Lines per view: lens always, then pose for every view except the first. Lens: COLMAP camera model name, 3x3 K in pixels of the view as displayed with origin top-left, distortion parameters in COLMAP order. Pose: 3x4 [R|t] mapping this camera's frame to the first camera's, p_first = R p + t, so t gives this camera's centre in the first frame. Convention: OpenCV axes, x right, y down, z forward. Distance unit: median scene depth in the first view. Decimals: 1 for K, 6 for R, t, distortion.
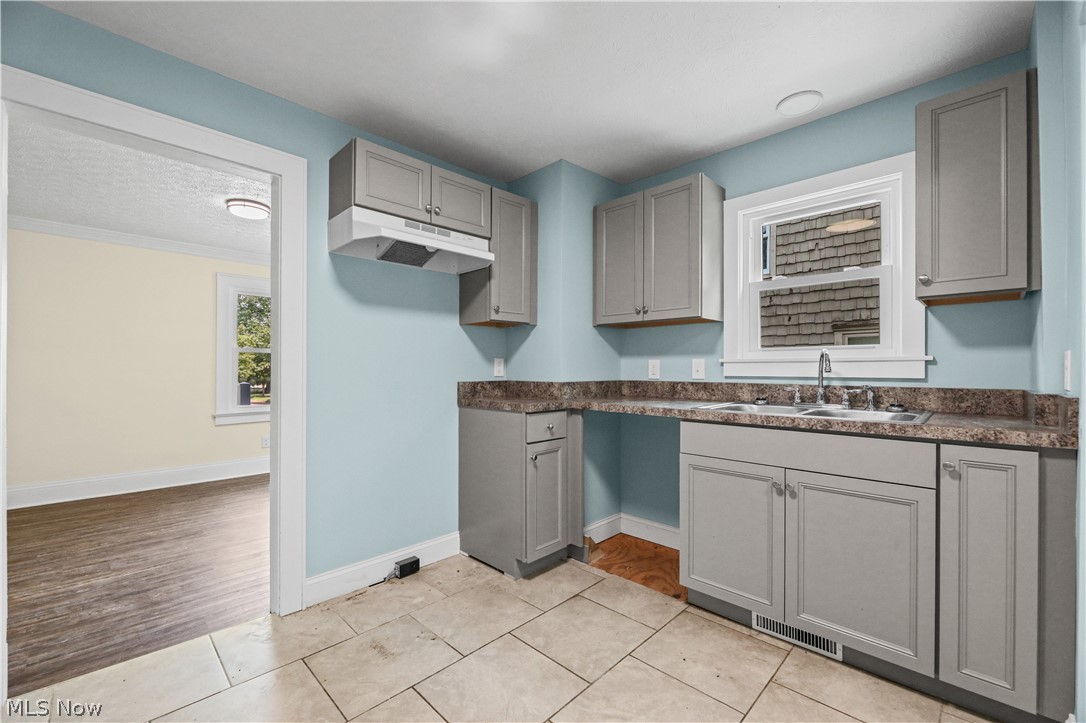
lens RADIAL K [[446.0, 0, 539.0], [0, 446.0, 369.1], [0, 0, 1]] dist [-0.001300, -0.000233]
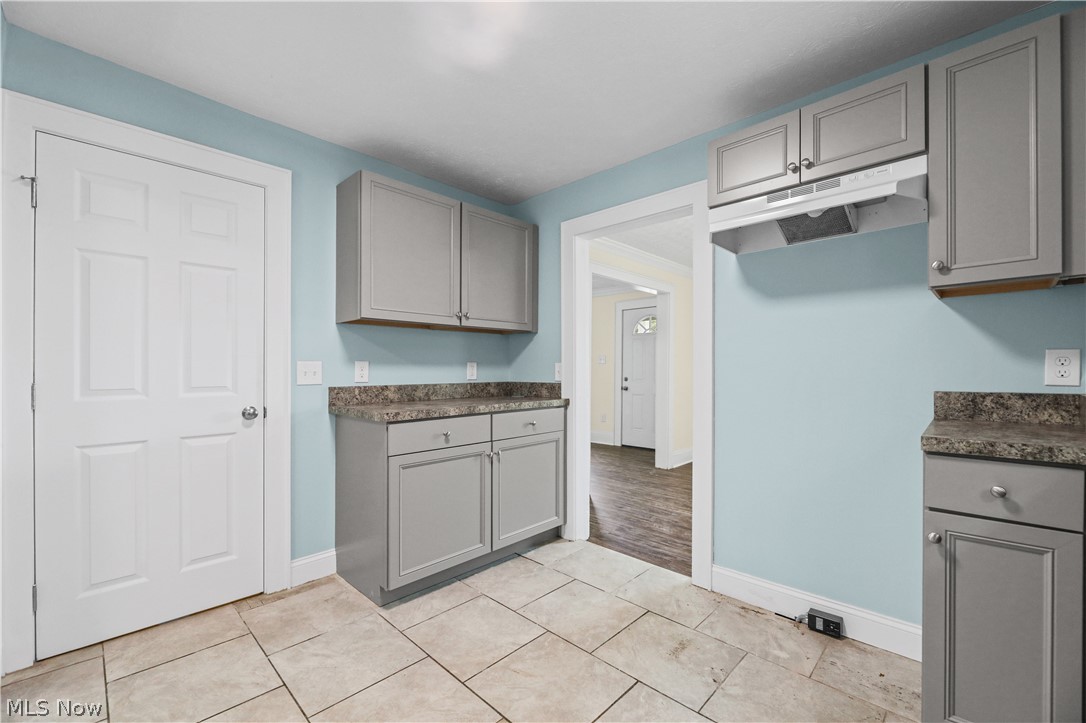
lens RADIAL K [[446.0, 0, 539.0], [0, 446.0, 369.1], [0, 0, 1]] dist [-0.001300, -0.000233]
pose [[0.017404, -0.000848, -0.999848, 0.493272], [0.000012, 1.000000, -0.000848, -0.002419], [0.999849, 0.000003, 0.017404, 0.497141]]
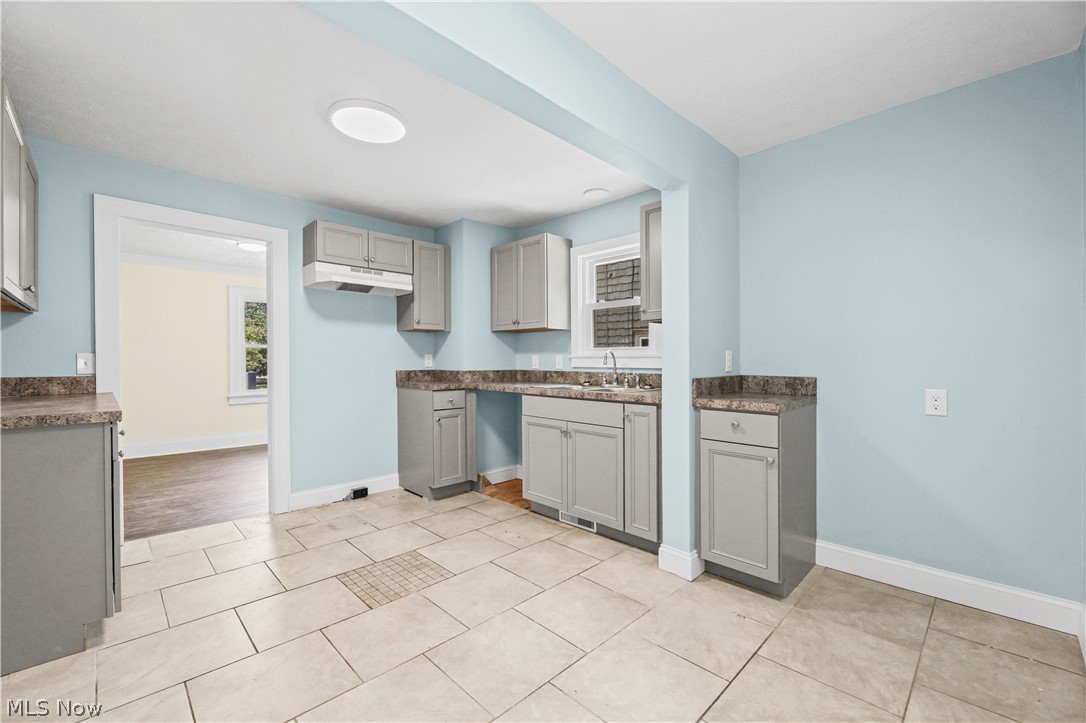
lens RADIAL K [[452.5, 0, 538.1], [0, 452.5, 370.6], [0, 0, 1]] dist [0.000611, 0.000119]
pose [[0.999806, 0.002372, -0.019571, 0.351116], [-0.001940, 0.999755, 0.022049, -0.005074], [0.019618, -0.022007, 0.999565, -0.529229]]
